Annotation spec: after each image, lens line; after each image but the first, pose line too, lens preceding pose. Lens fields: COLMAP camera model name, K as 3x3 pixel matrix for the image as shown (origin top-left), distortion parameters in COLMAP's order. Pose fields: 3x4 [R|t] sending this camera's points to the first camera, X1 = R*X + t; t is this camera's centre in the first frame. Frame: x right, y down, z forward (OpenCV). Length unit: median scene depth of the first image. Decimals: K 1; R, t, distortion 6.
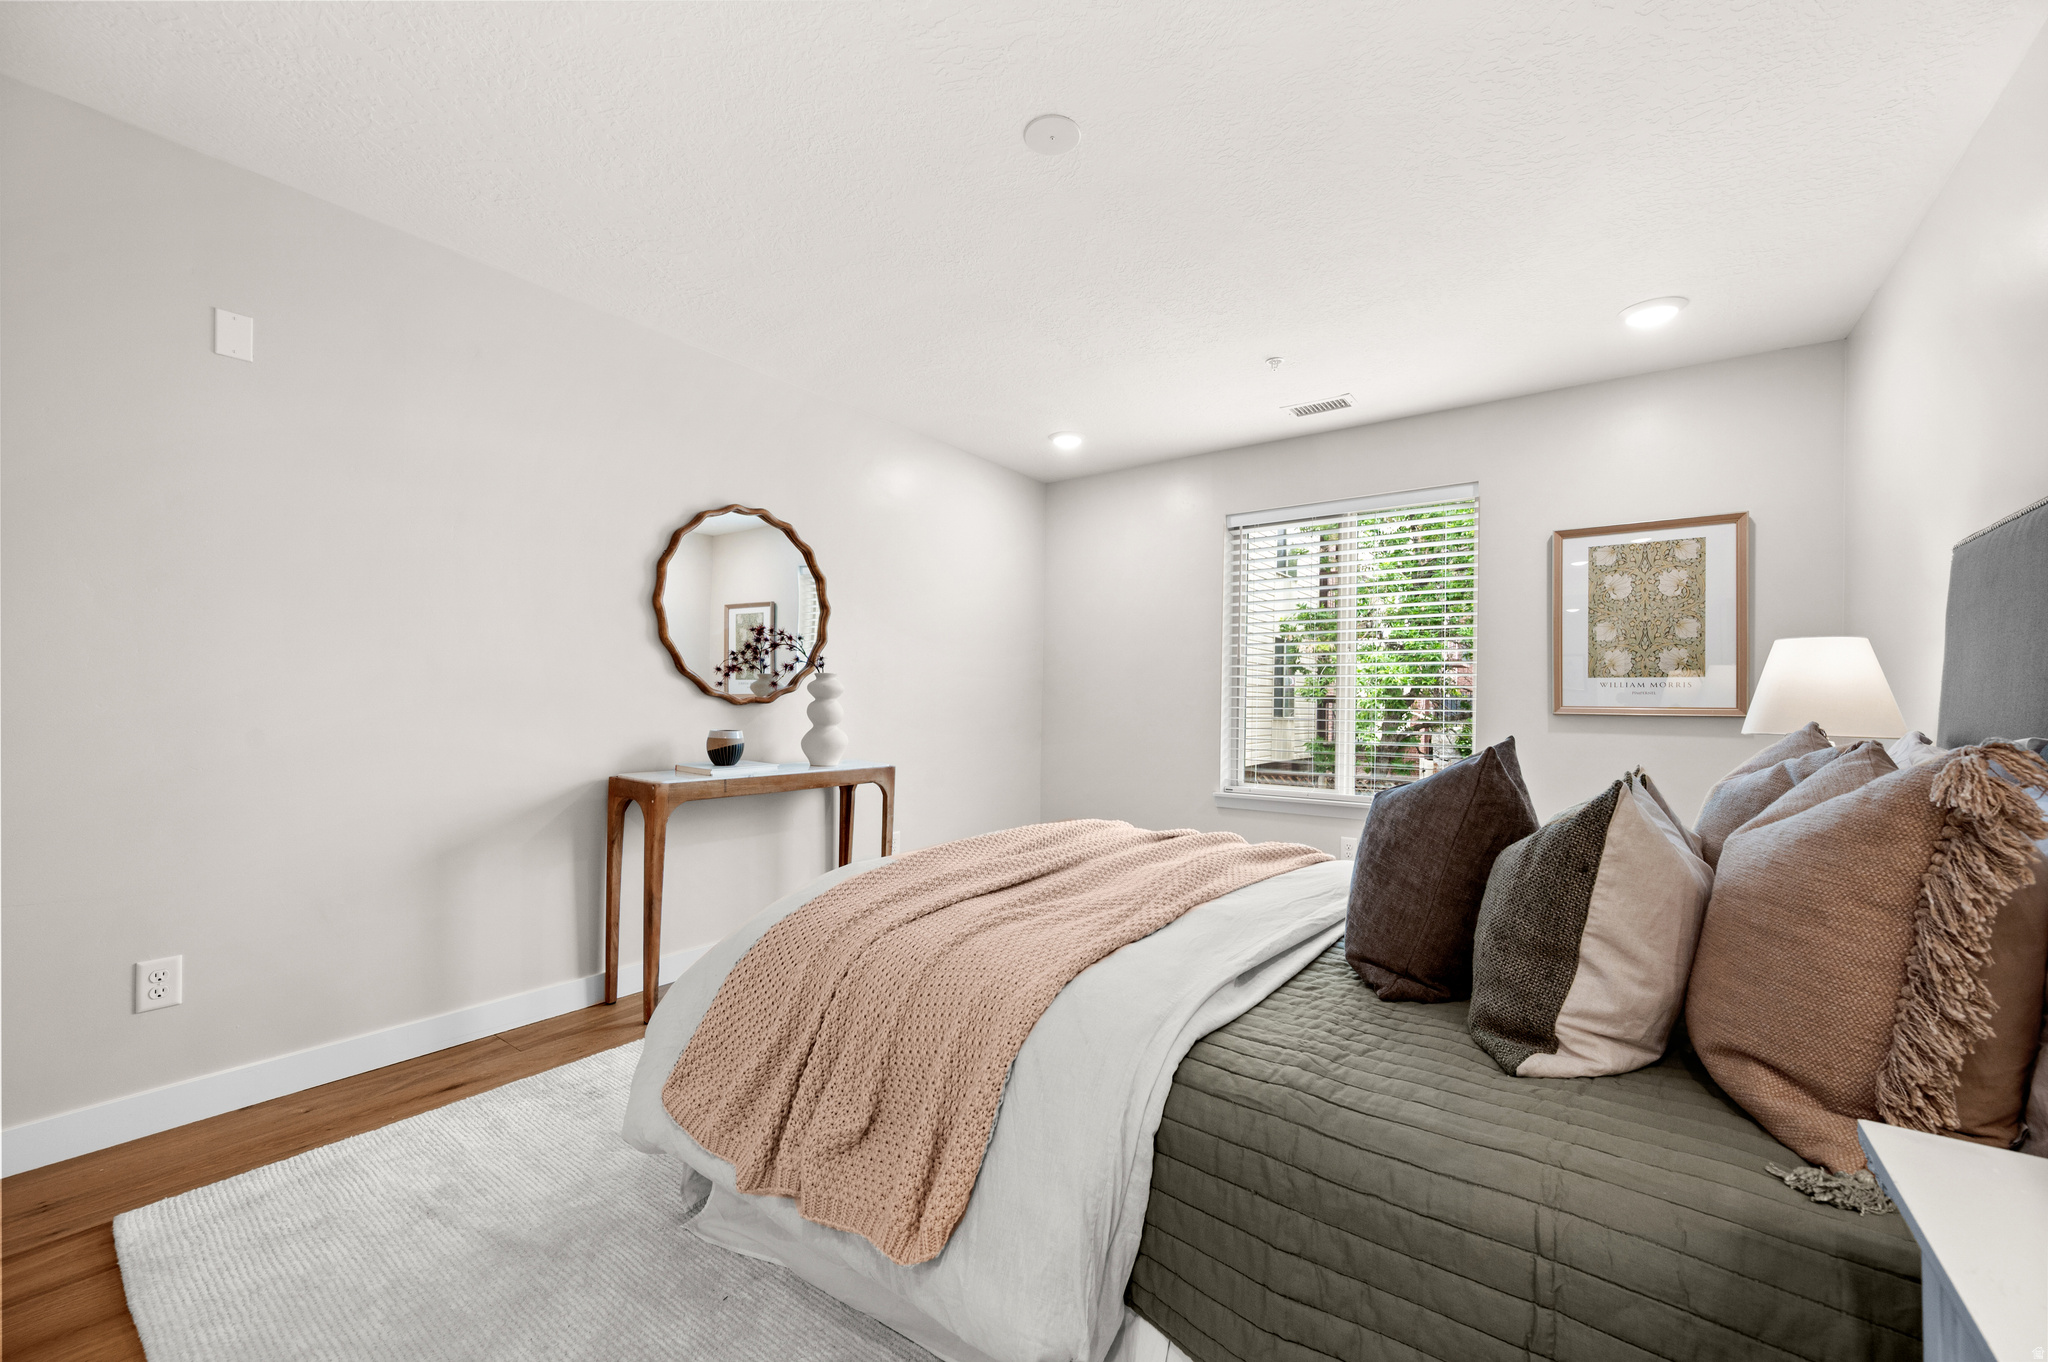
lens RADIAL K [[816.2, 0, 1053.0], [0, 816.2, 705.2], [0, 0, 1]] dist [0.000364, -0.000383]
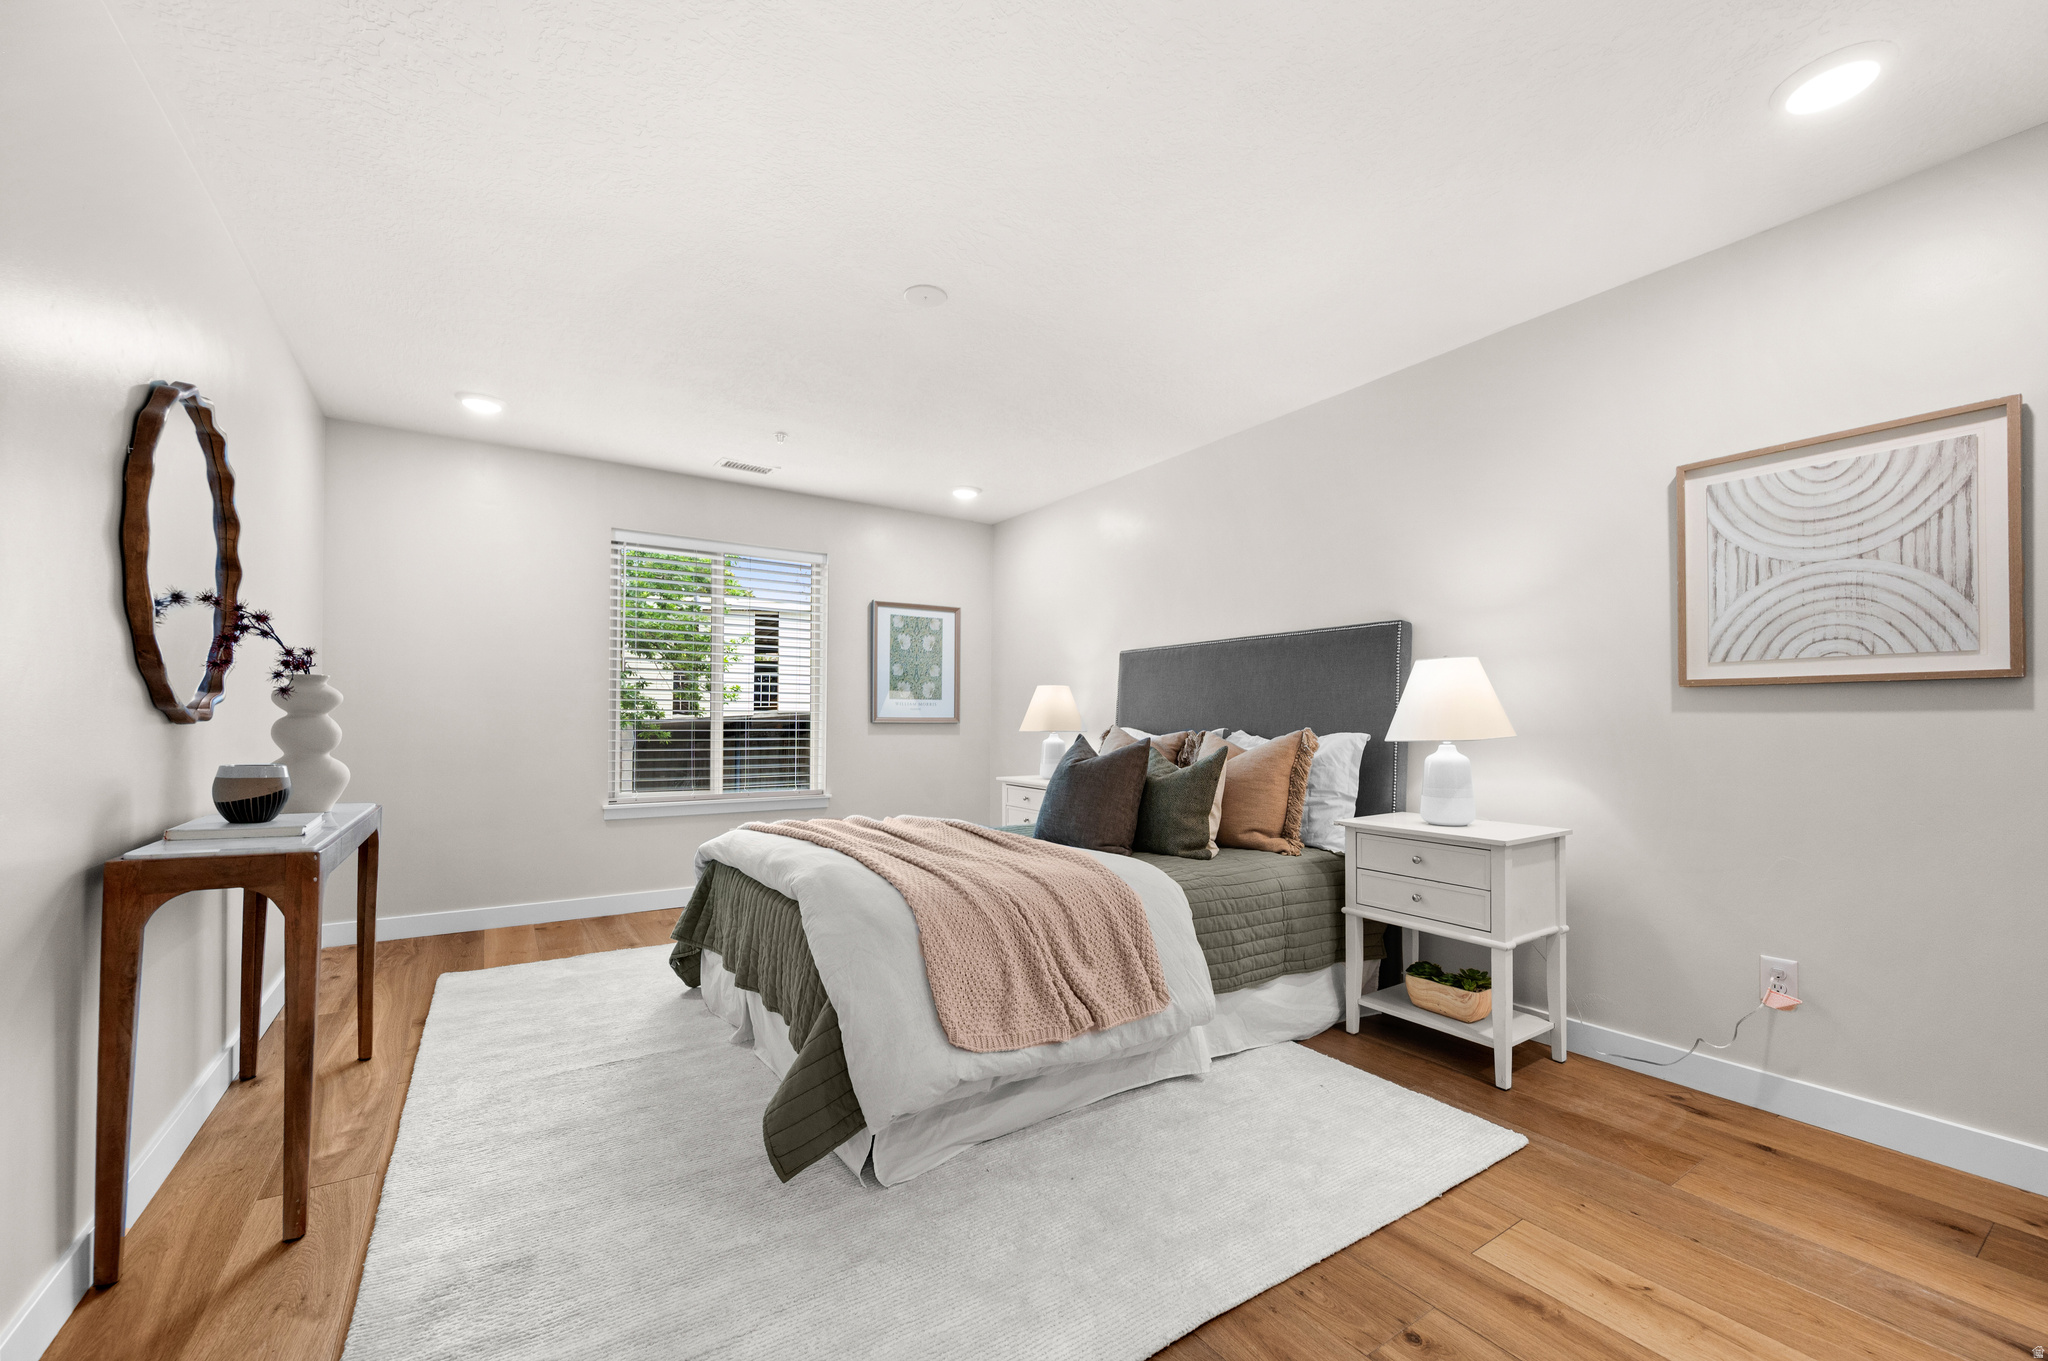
lens RADIAL K [[816.2, 0, 1053.0], [0, 816.2, 704.7], [0, 0, 1]] dist [0.000364, -0.000383]
pose [[0.332288, 0.009781, 0.943127, -0.724668], [0.002181, 0.999936, -0.011139, -0.005252], [-0.943176, 0.005758, 0.332245, 0.208415]]
